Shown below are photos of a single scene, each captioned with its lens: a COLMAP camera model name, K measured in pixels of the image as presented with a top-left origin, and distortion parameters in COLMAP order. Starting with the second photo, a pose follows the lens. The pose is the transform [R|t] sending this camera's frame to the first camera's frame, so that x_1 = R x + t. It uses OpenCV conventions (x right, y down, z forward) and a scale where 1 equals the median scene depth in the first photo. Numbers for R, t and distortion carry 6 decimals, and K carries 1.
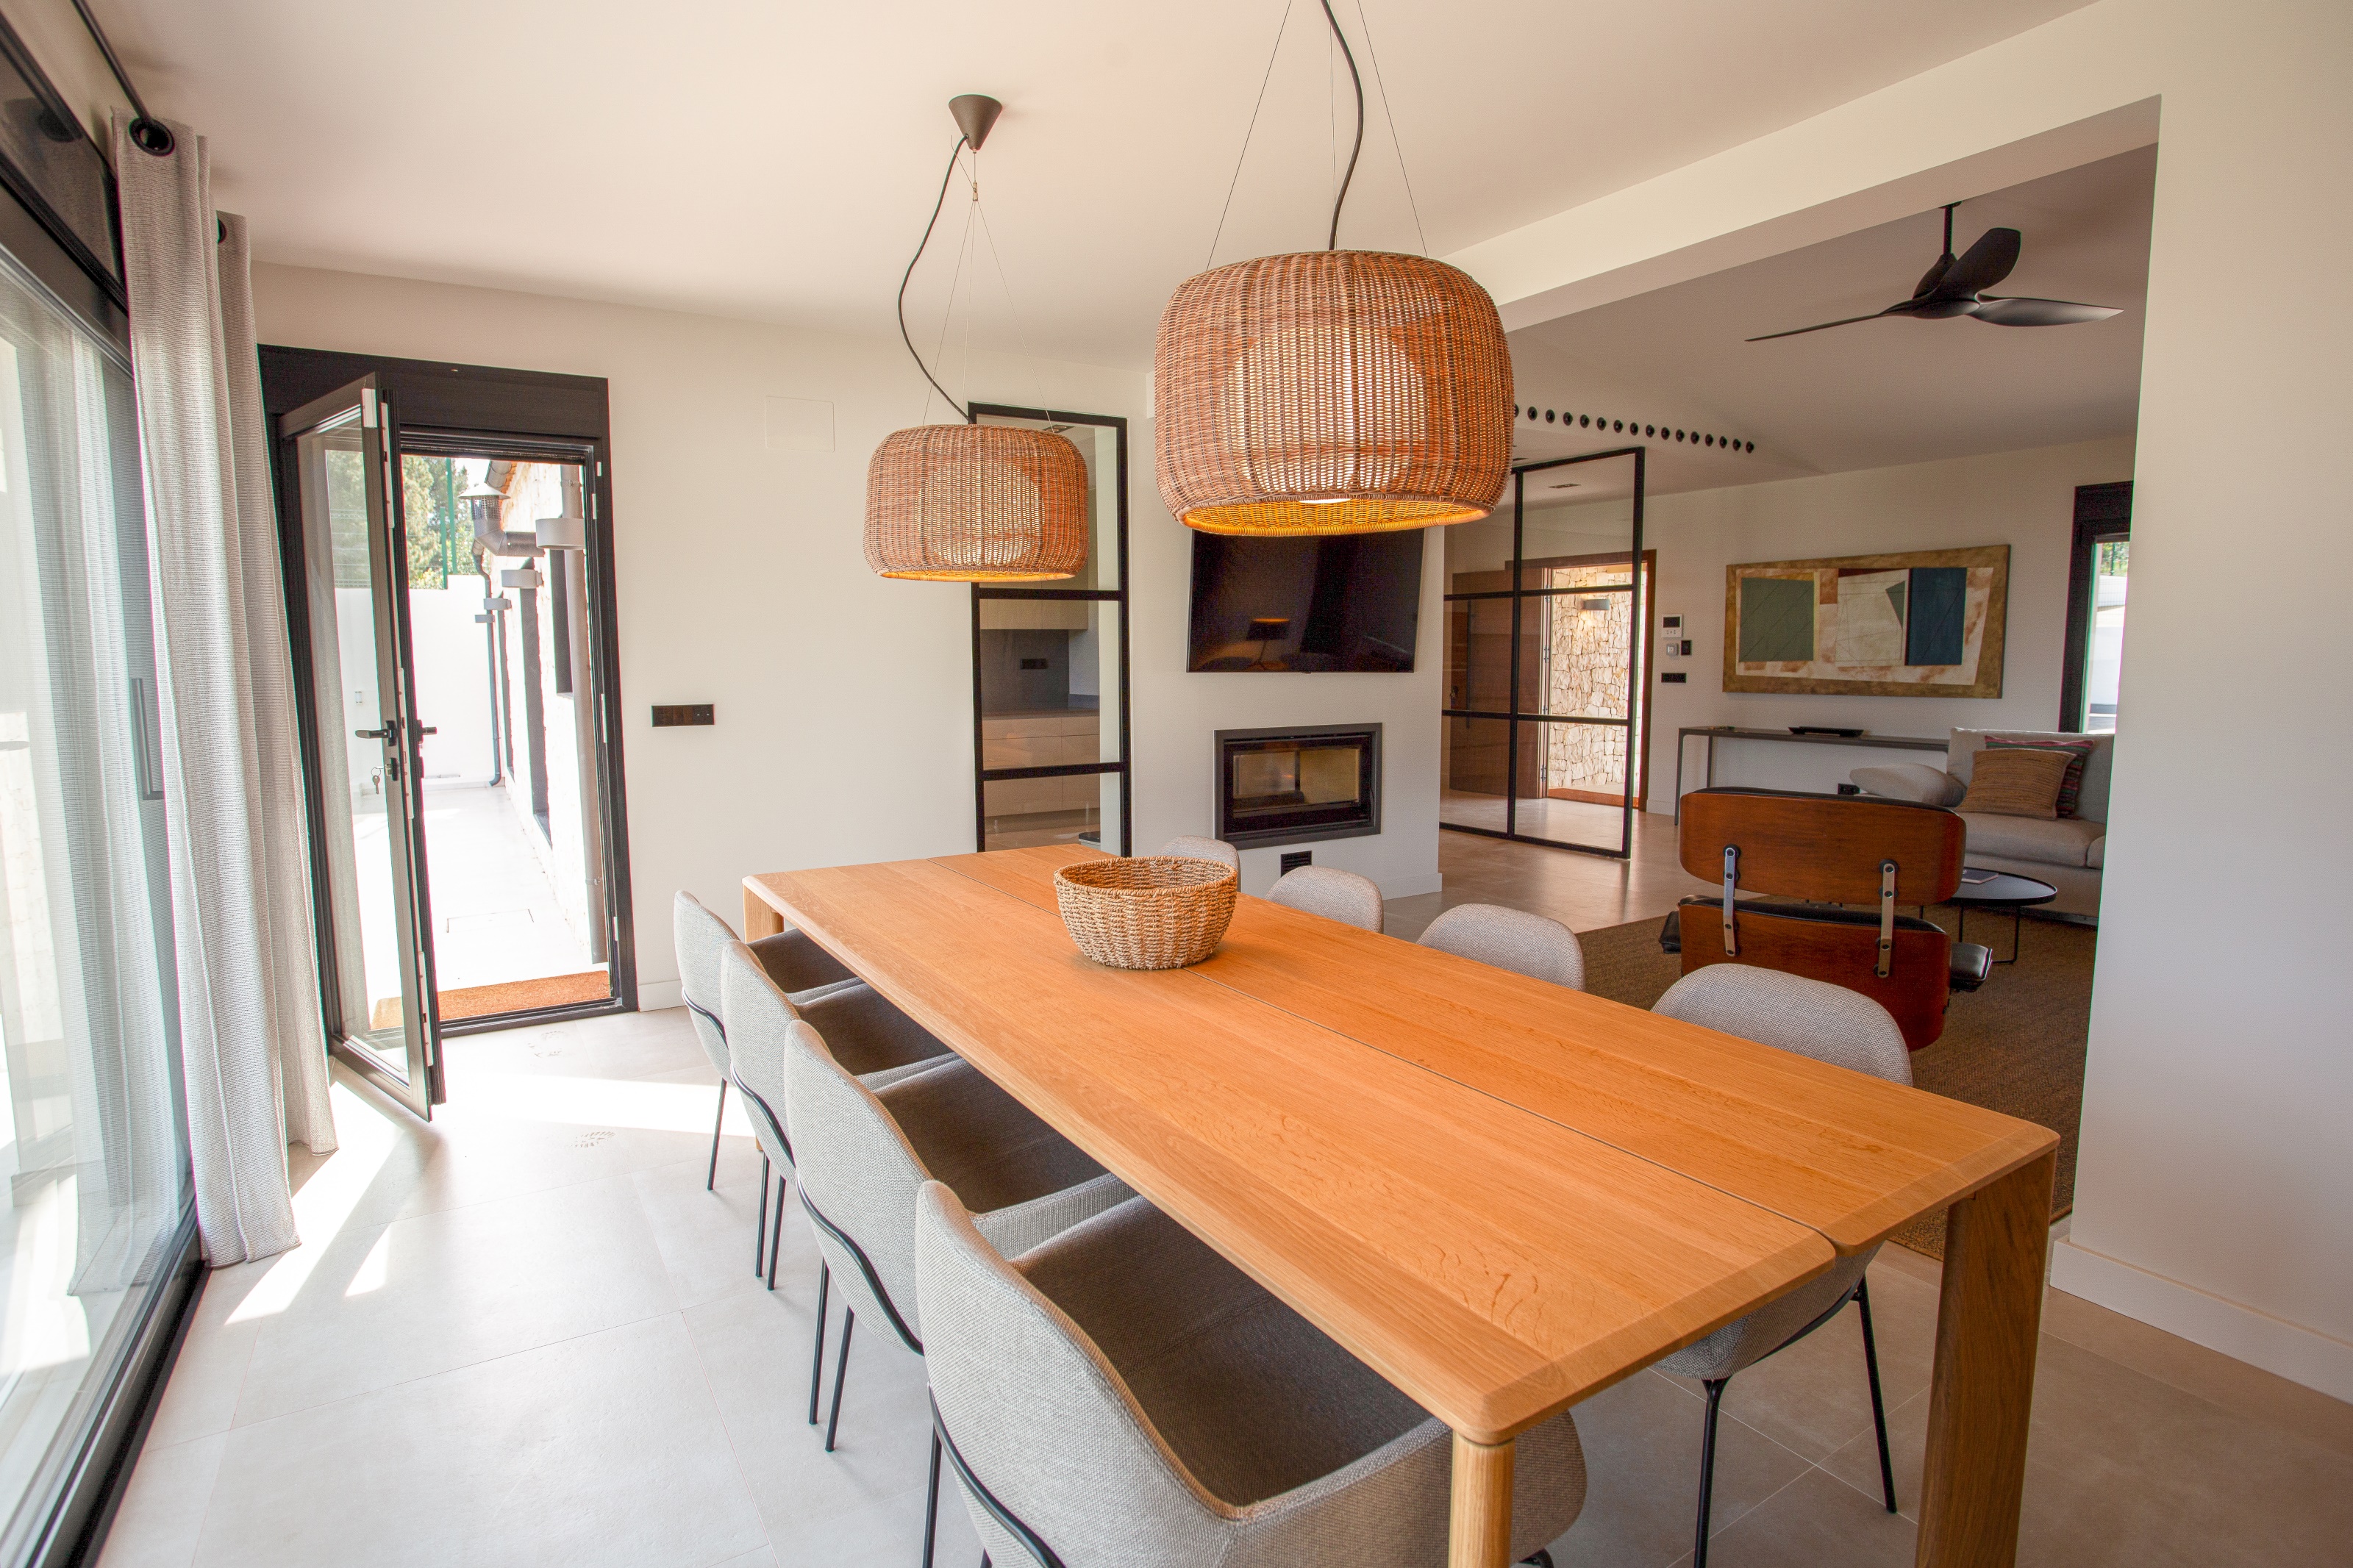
lens RADIAL K [[1173.6, 0, 1185.3], [0, 1173.6, 778.9], [0, 0, 1]] dist [0.006804, 0.001779]
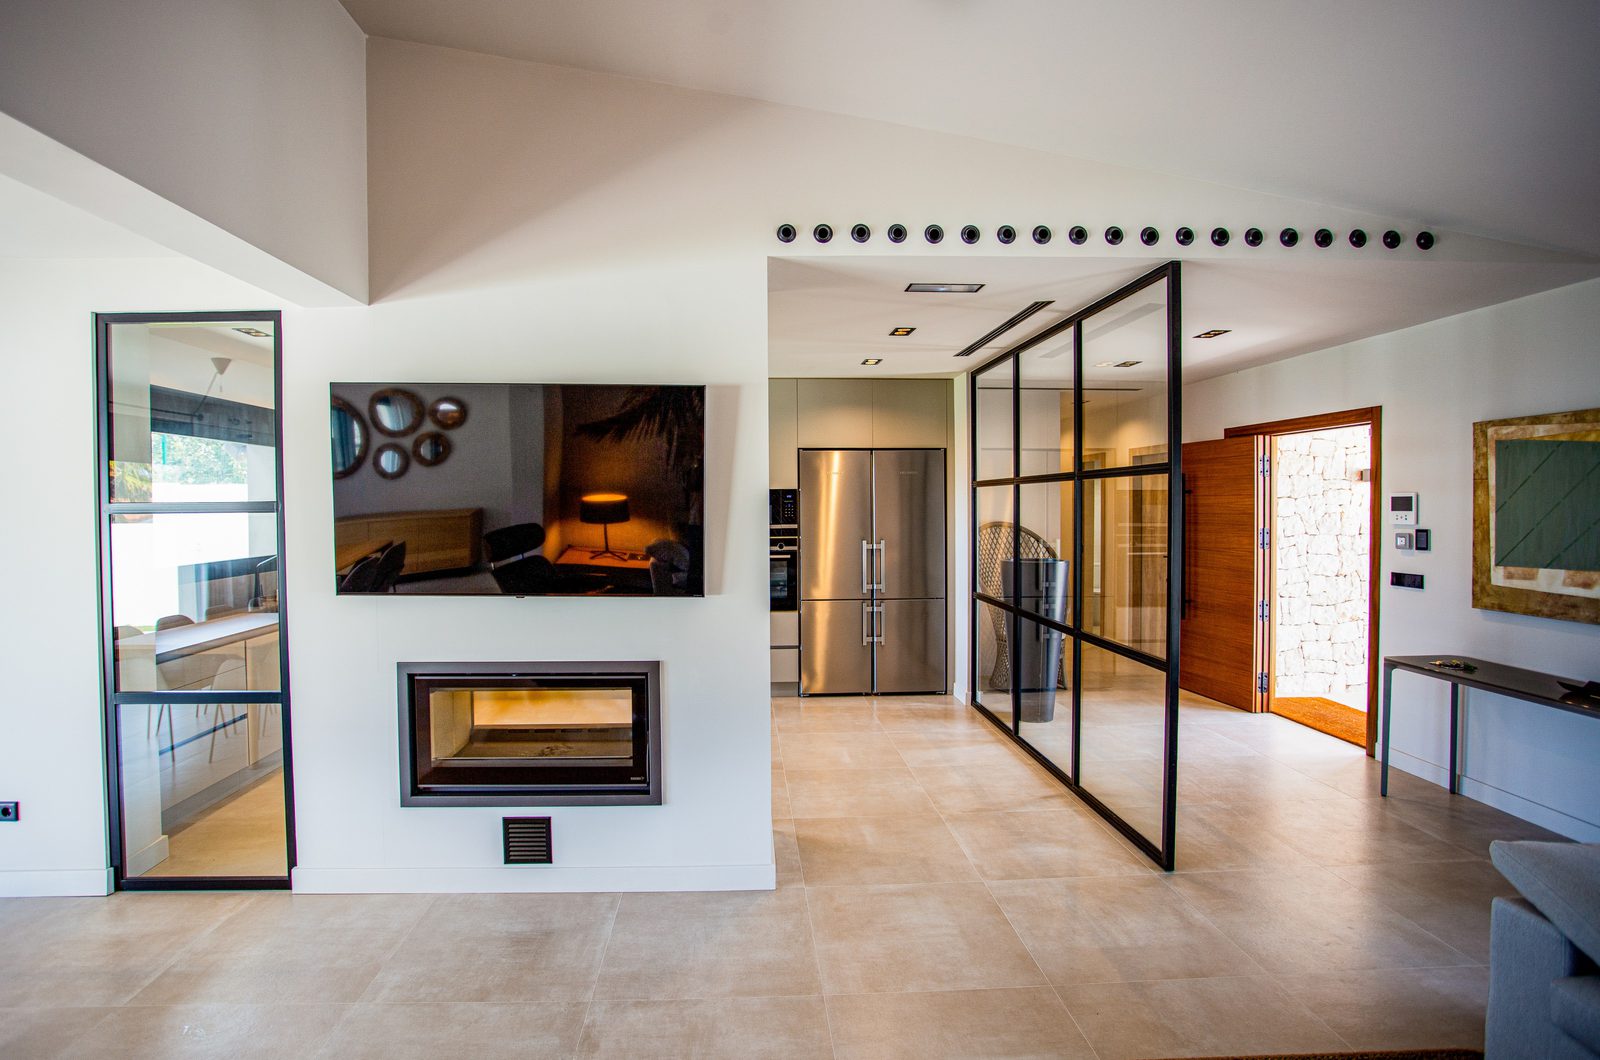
lens RADIAL K [[798.2, 0, 797.5], [0, 798.2, 533.0], [0, 0, 1]] dist [0.006804, 0.001779]
pose [[0.876047, 0.013053, -0.482048, 0.348062], [-0.046960, 0.997192, -0.058340, -0.073716], [0.479933, 0.073746, 0.874200, 0.415807]]
